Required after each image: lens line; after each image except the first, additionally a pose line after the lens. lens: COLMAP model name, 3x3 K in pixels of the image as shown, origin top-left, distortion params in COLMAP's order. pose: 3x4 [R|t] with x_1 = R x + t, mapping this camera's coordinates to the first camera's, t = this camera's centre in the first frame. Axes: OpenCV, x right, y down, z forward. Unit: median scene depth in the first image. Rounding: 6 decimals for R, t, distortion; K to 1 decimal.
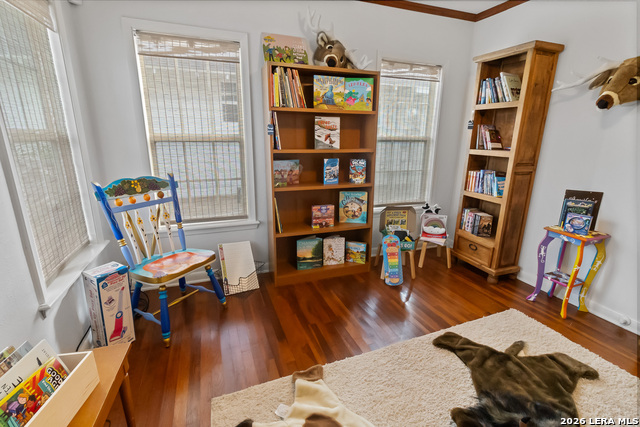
lens RADIAL K [[296.1, 0, 317.1], [0, 296.1, 208.3], [0, 0, 1]] dist [0.002173, 0.000708]
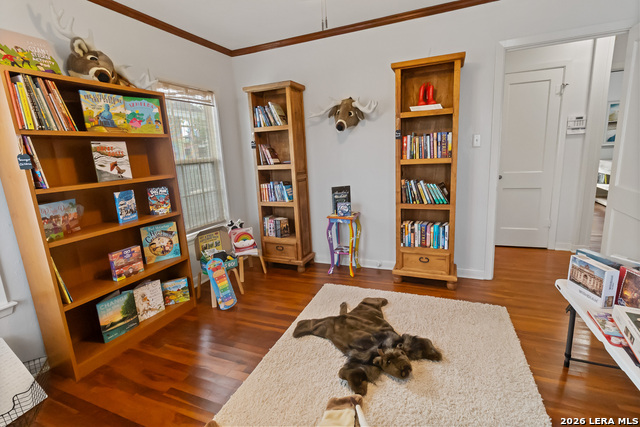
lens RADIAL K [[301.4, 0, 320.8], [0, 301.4, 206.8], [0, 0, 1]] dist [0.000744, 0.000192]
pose [[0.683009, -0.182561, 0.707227, -0.181747], [0.237054, 0.971252, 0.021780, -0.014079], [-0.690872, 0.152775, 0.706651, 0.038553]]
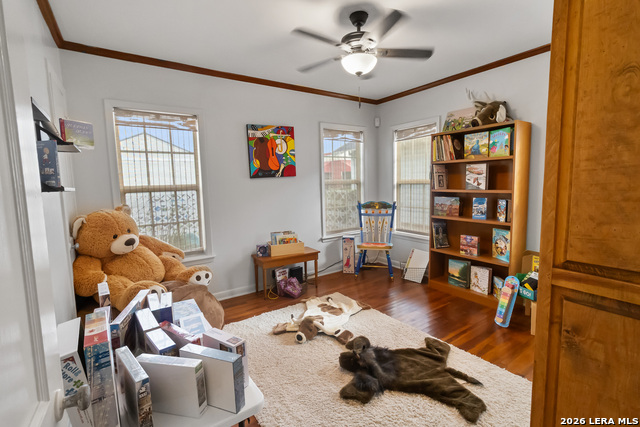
lens RADIAL K [[295.1, 0, 320.8], [0, 295.1, 212.0], [0, 0, 1]] dist [0.001565, -0.000078]
pose [[0.243829, 0.085699, -0.966024, 1.069518], [-0.218460, 0.975341, 0.031385, -0.009657], [0.944893, 0.203385, 0.256539, 0.107092]]
